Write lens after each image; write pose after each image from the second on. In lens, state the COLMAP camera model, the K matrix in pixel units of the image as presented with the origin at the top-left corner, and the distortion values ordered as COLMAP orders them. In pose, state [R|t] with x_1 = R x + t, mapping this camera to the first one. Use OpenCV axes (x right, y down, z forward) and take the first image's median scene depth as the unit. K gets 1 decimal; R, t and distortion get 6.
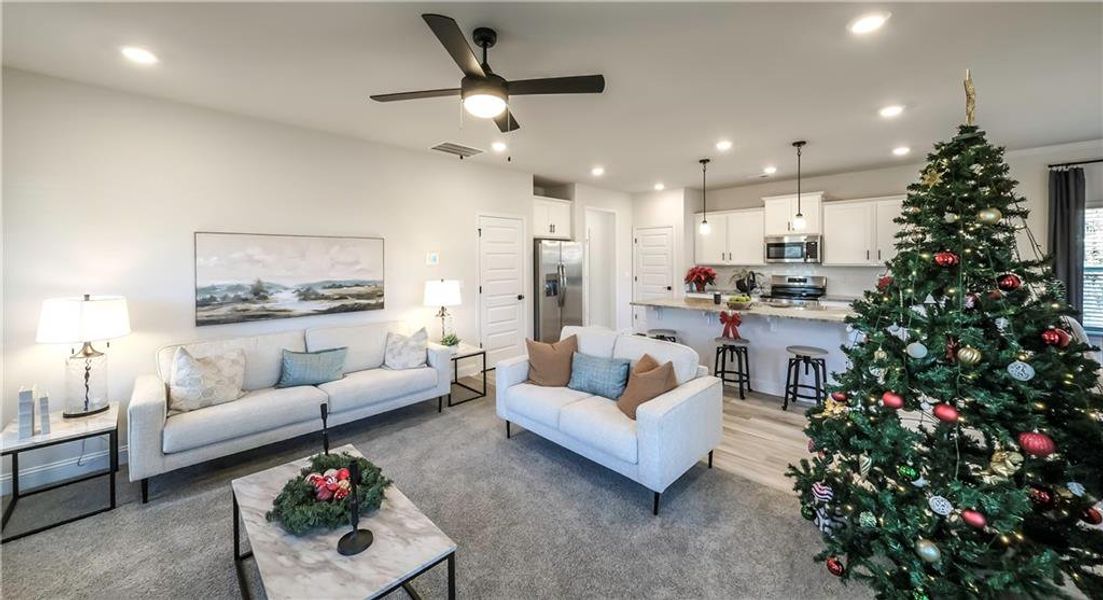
lens RADIAL K [[379.2, 0, 552.6], [0, 379.2, 277.7], [0, 0, 1]] dist [-0.001566, -0.000080]
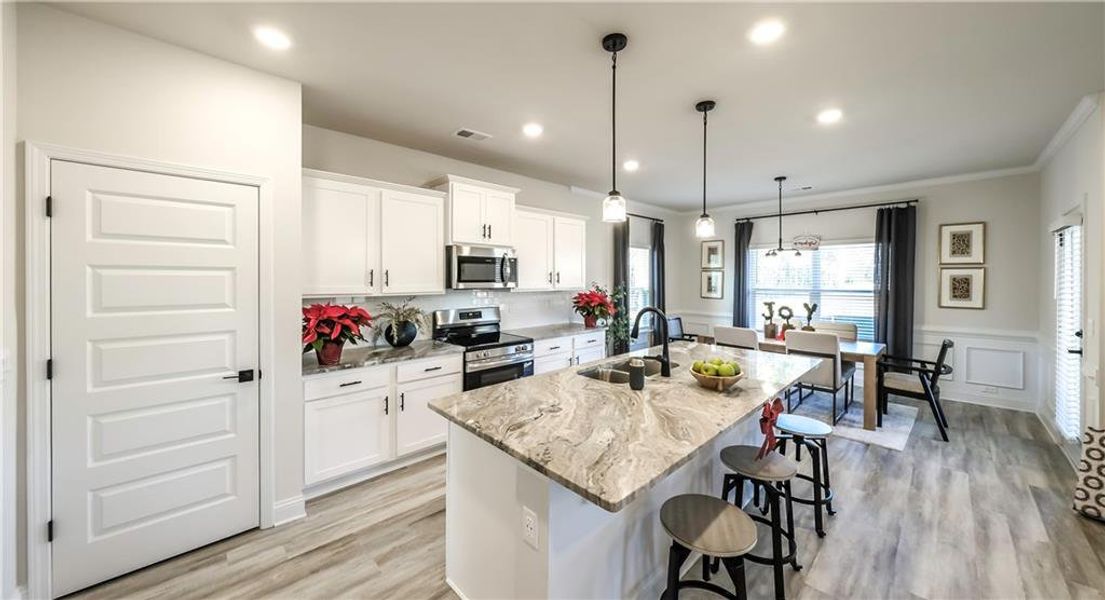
lens RADIAL K [[379.9, 0, 553.6], [0, 379.9, 277.7], [0, 0, 1]] dist [-0.001566, -0.000080]
pose [[0.023316, 0.008596, 0.999691, -0.008000], [0.048931, 0.998755, -0.009729, -0.072562], [-0.998530, 0.049143, 0.022866, 1.363549]]
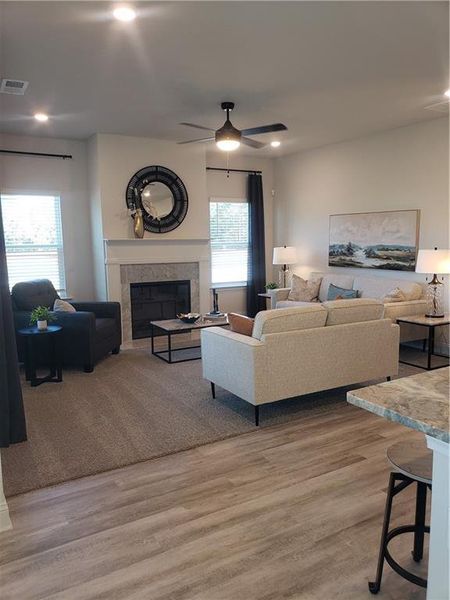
lens RADIAL K [[472.1, 0, 240.2], [0, 472.1, 301.8], [0, 0, 1]] dist [0.027663, -0.001663]
pose [[-0.222222, 0.140258, -0.964855, 1.165139], [-0.037006, 0.987672, 0.152098, -0.029487], [0.974293, 0.069506, -0.214292, 0.853620]]
